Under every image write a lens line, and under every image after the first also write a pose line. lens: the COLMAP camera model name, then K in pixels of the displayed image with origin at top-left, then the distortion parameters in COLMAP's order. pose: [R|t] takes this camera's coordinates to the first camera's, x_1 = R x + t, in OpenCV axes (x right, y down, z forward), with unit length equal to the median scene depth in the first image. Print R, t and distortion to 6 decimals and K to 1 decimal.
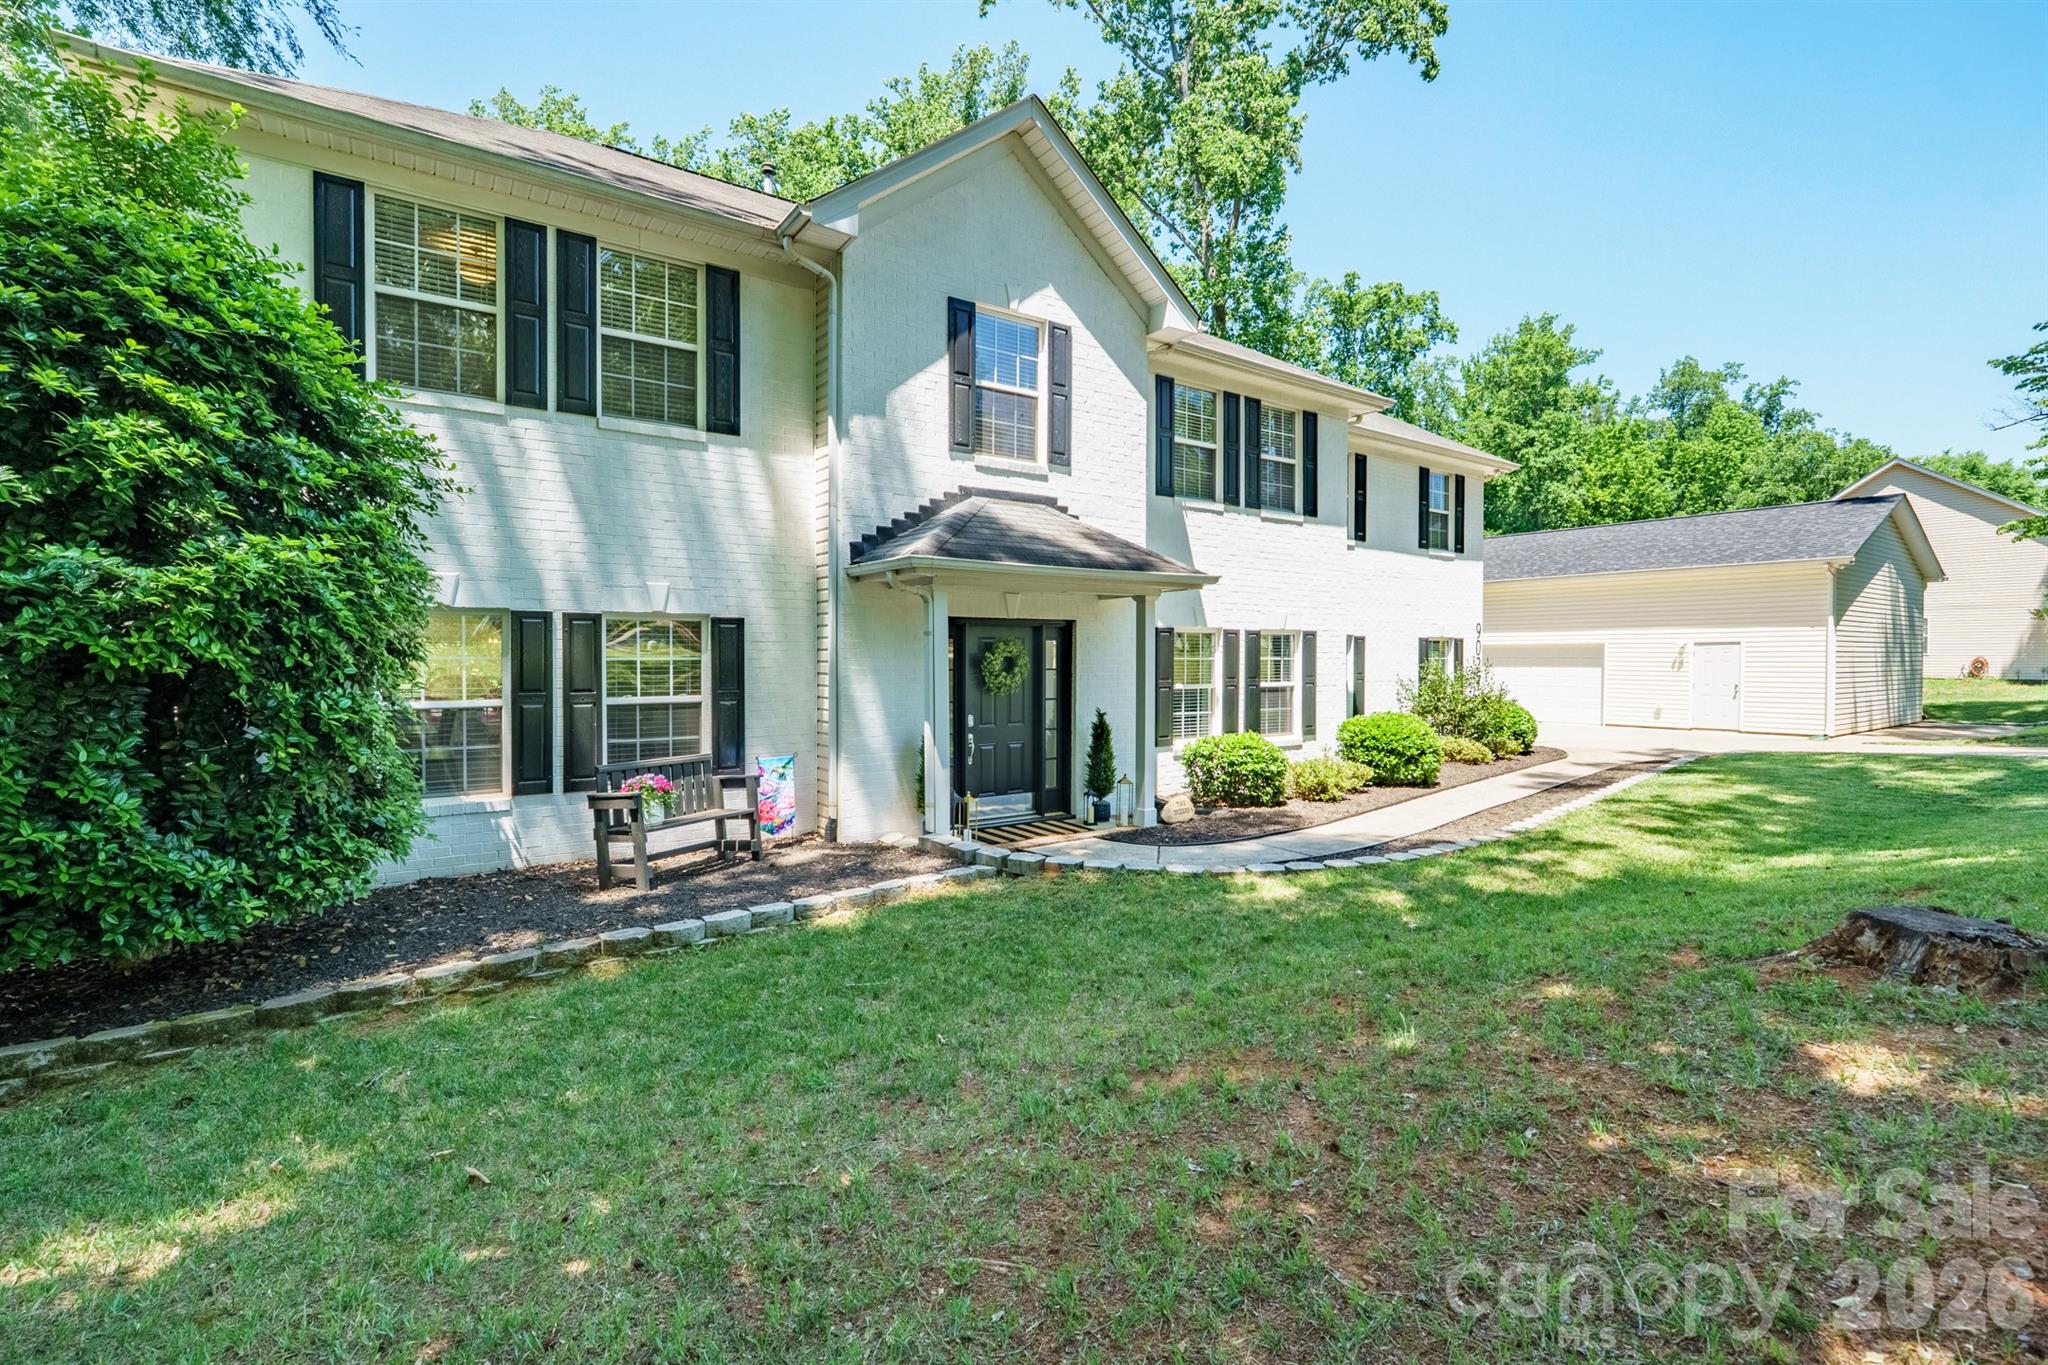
lens RADIAL K [[899.8, 0, 1016.3], [0, 899.8, 664.1], [0, 0, 1]] dist [-0.020092, 0.000070]
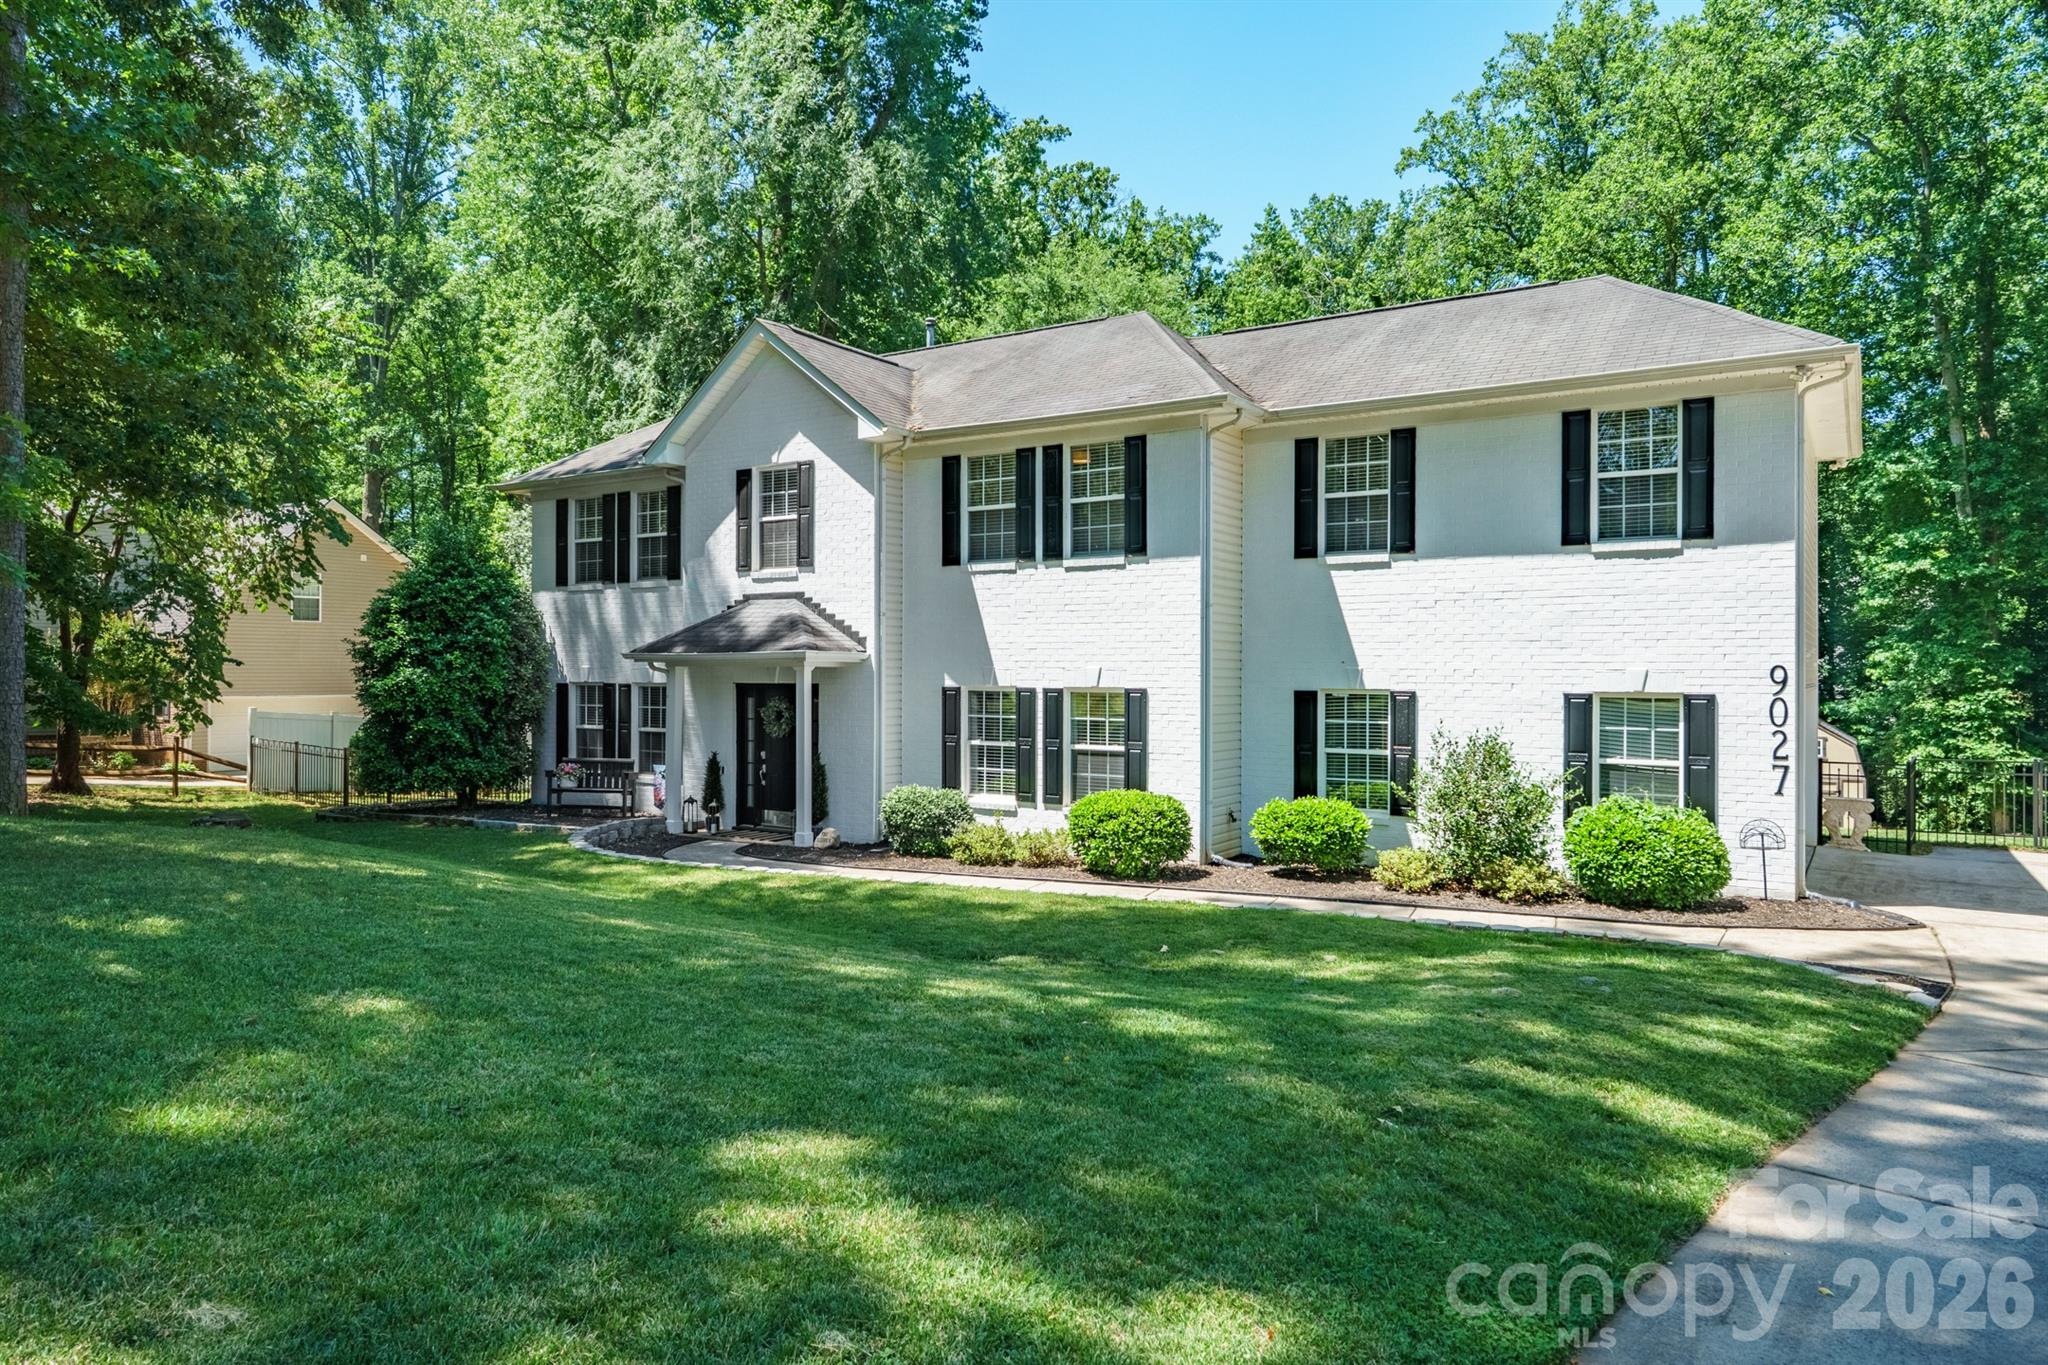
lens RADIAL K [[1249.2, 0, 1055.1], [0, 1249.2, 673.1], [0, 0, 1]] dist [0.006850, 0.000729]
pose [[0.399914, -0.005032, -0.916539, 1.795153], [-0.013473, 0.999845, -0.011368, -0.047415], [0.916454, 0.016894, 0.399784, 0.581848]]
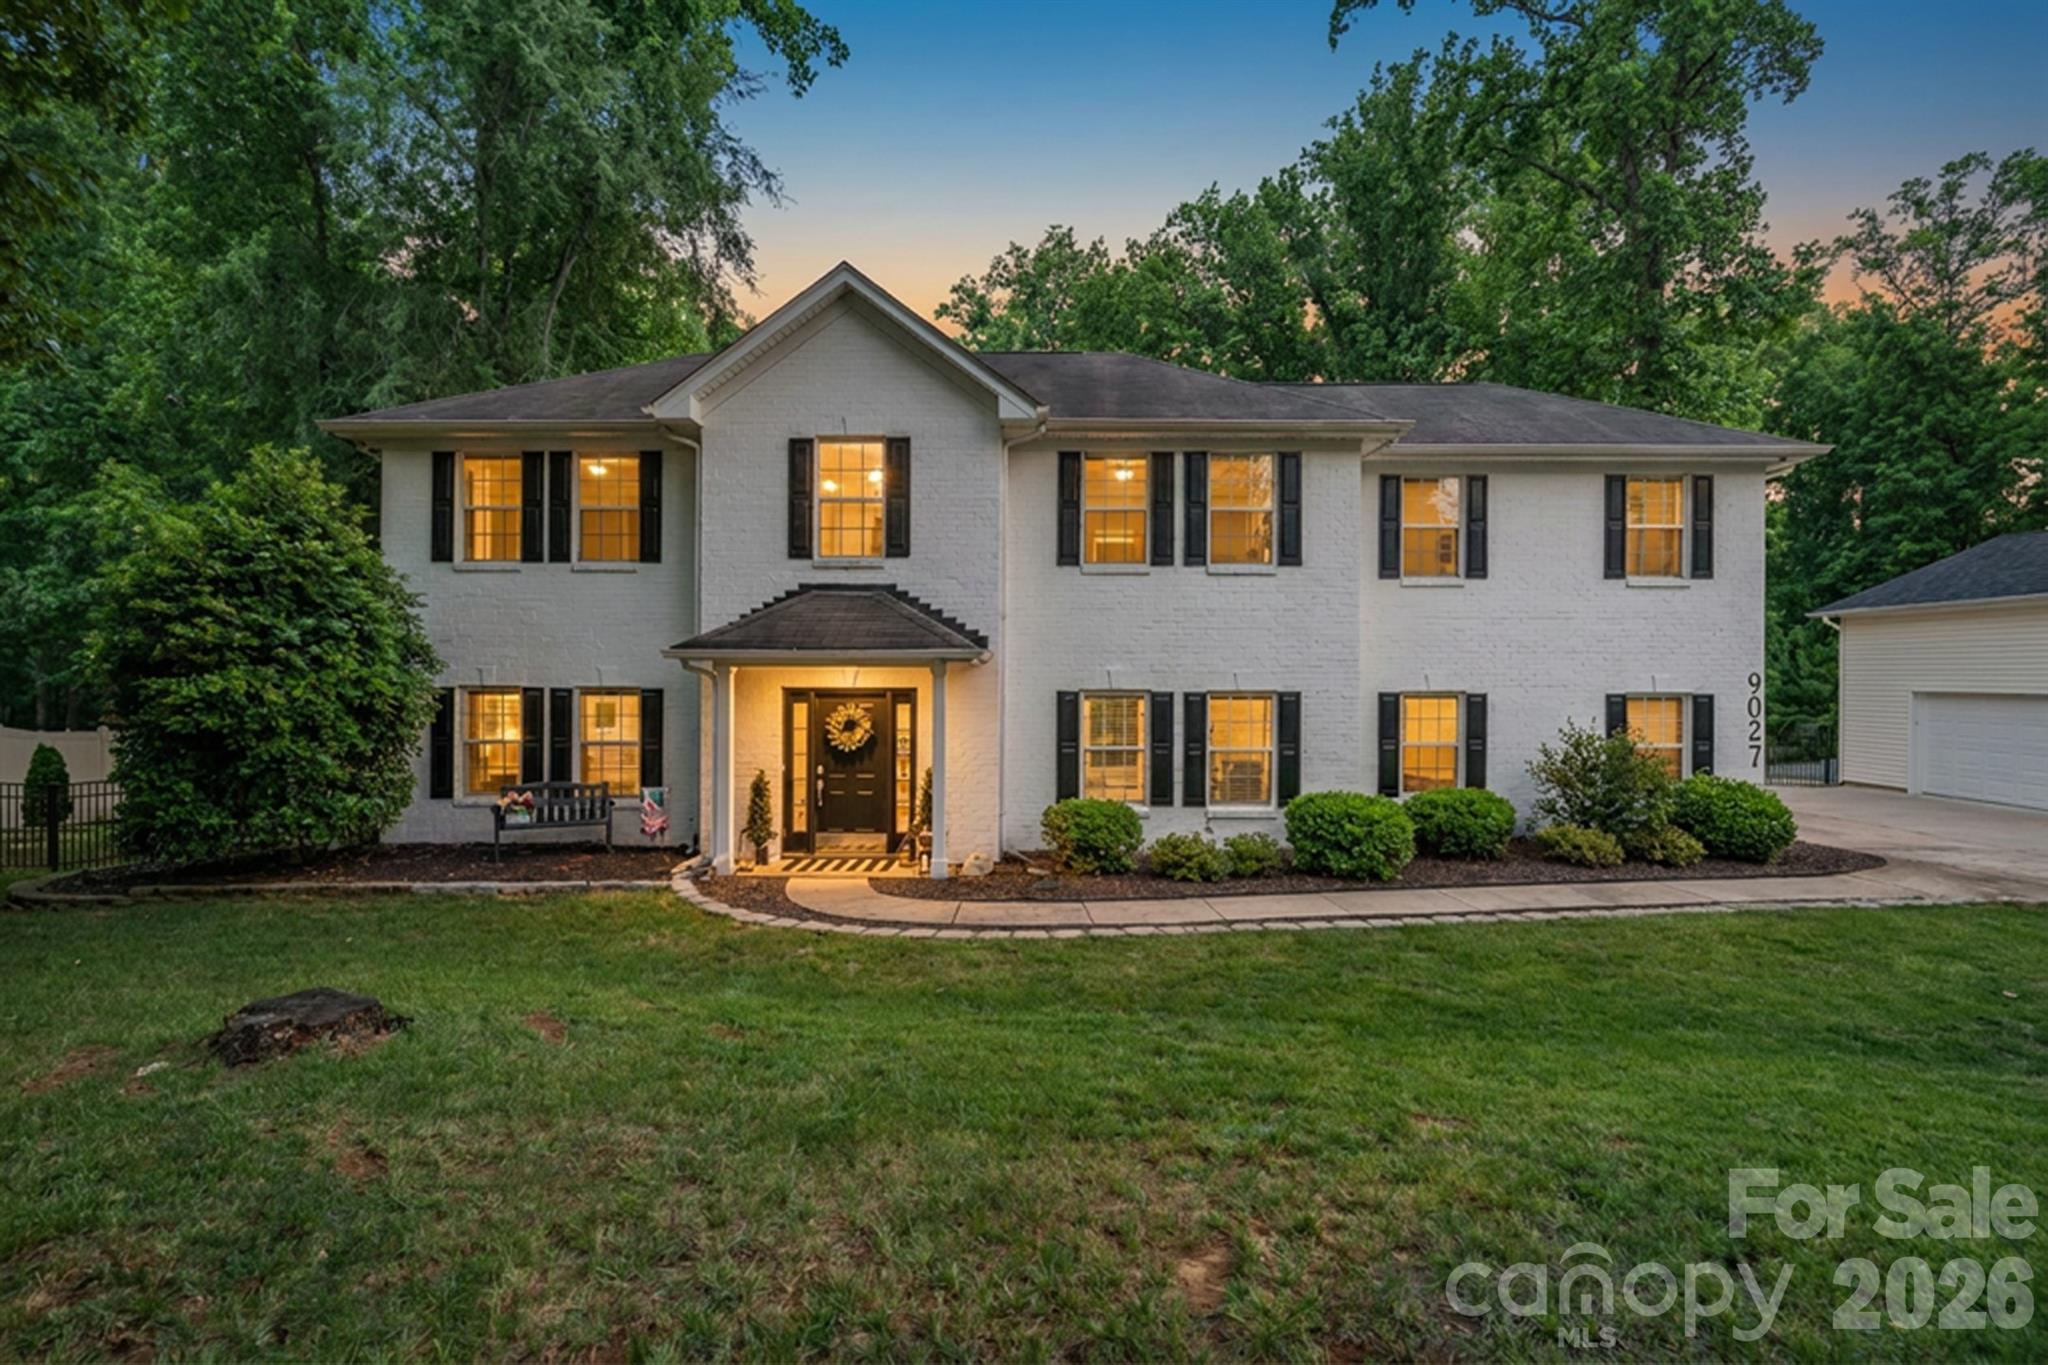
lens RADIAL K [[863.6, 0, 1026.2], [0, 863.6, 689.3], [0, 0, 1]] dist [-0.010235, -0.000195]
pose [[0.799459, 0.004190, -0.600707, 0.821128], [-0.008631, 0.999953, -0.004511, -0.042593], [0.600659, 0.008791, 0.799457, 0.199308]]
